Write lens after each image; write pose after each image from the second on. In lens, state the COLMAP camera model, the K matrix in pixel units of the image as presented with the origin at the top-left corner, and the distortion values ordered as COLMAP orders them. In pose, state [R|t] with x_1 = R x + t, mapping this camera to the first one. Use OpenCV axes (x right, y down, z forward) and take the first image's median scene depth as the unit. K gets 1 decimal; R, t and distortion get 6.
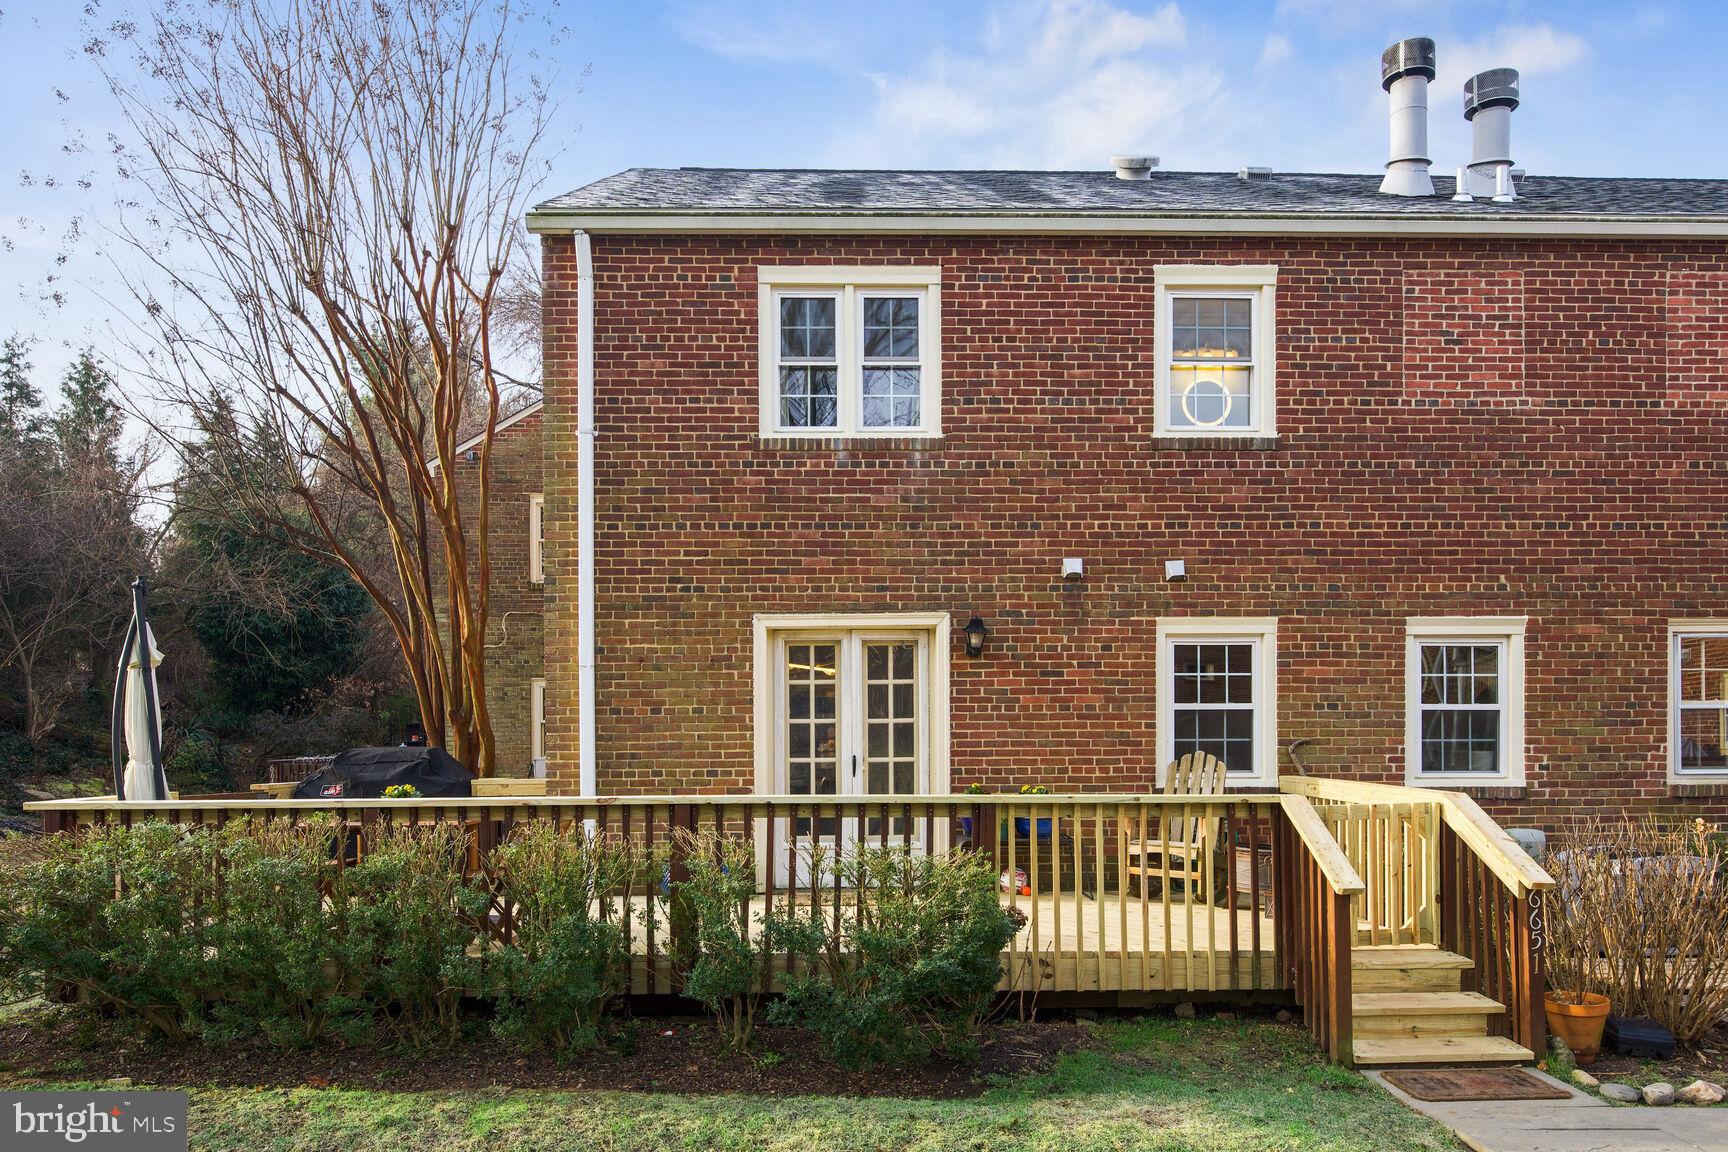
lens RADIAL K [[1125.2, 0, 866.0], [0, 1125.2, 749.4], [0, 0, 1]] dist [-0.003032, 0.001897]
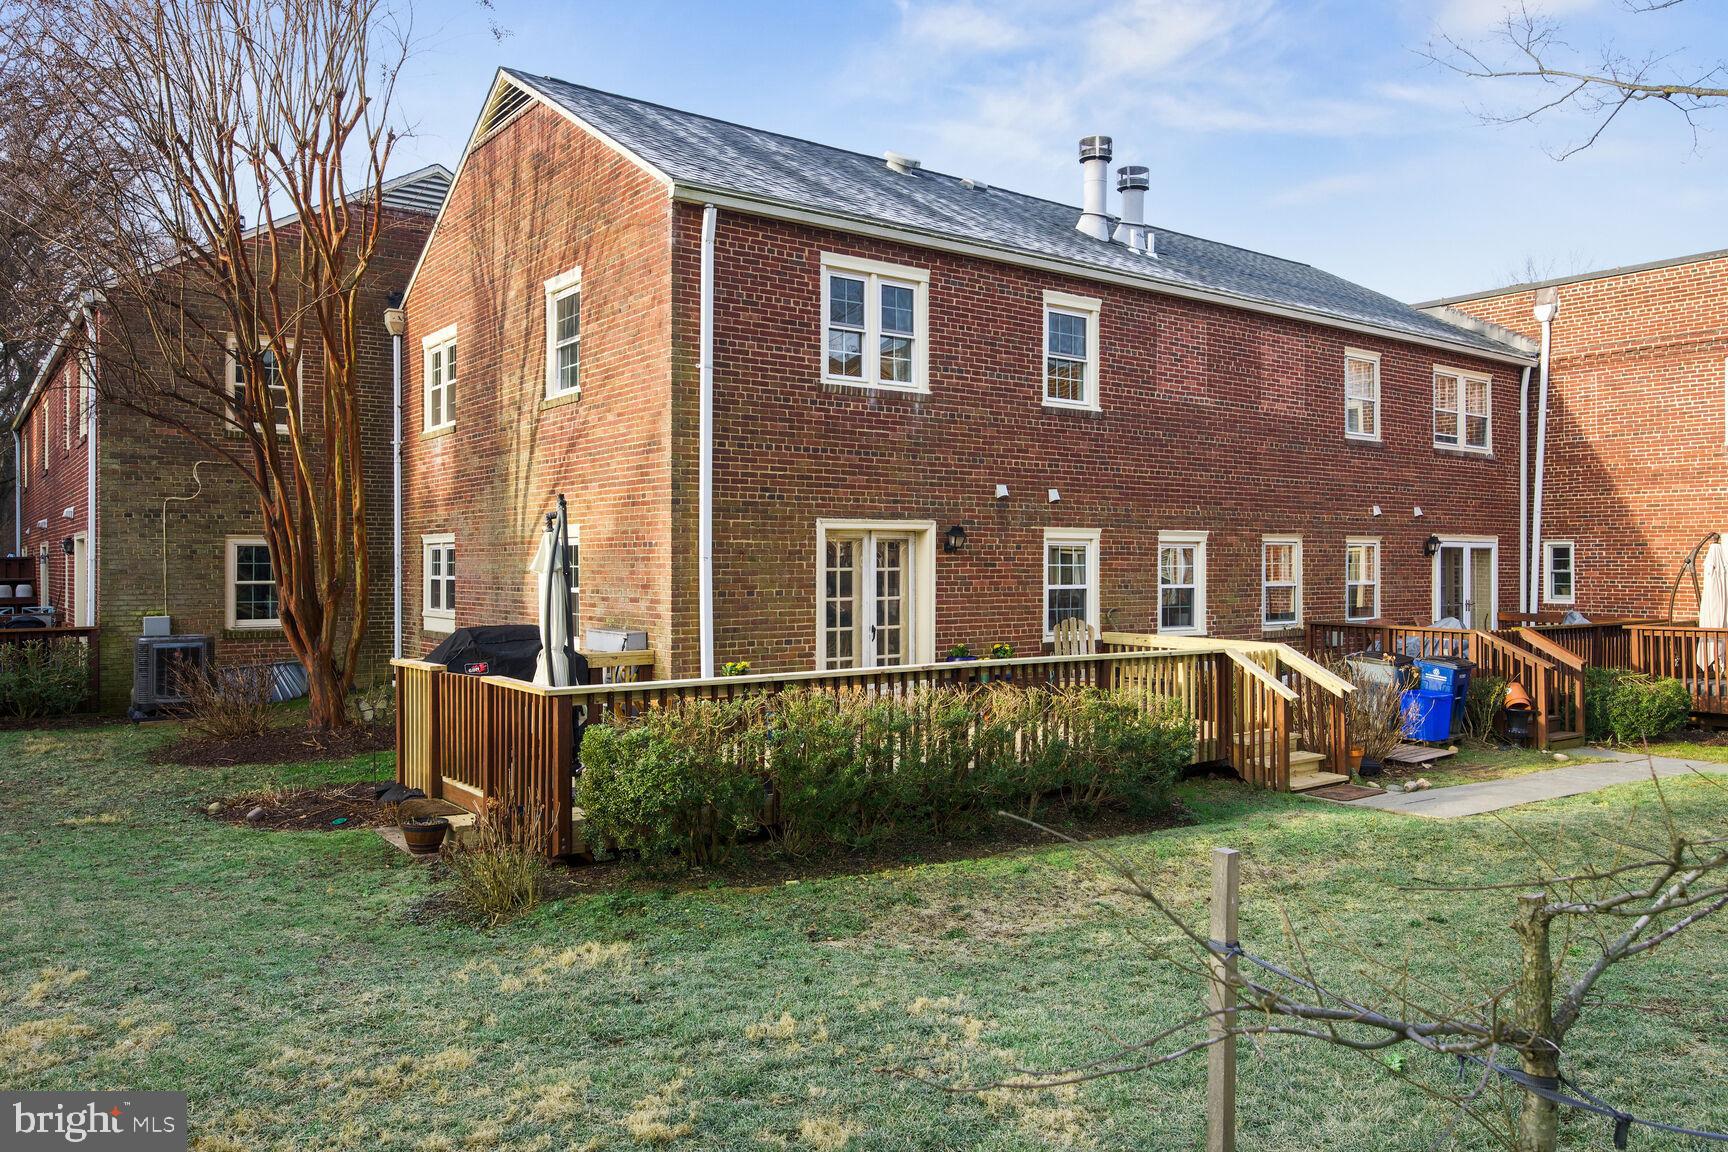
lens RADIAL K [[1192.8, 0, 862.1], [0, 1192.8, 567.4], [0, 0, 1]] dist [0.008282, 0.000083]
pose [[0.829845, 0.004669, 0.557975, -0.818411], [0.003604, 0.999899, -0.013727, -0.044284], [-0.557983, 0.013402, 0.829744, -0.166152]]
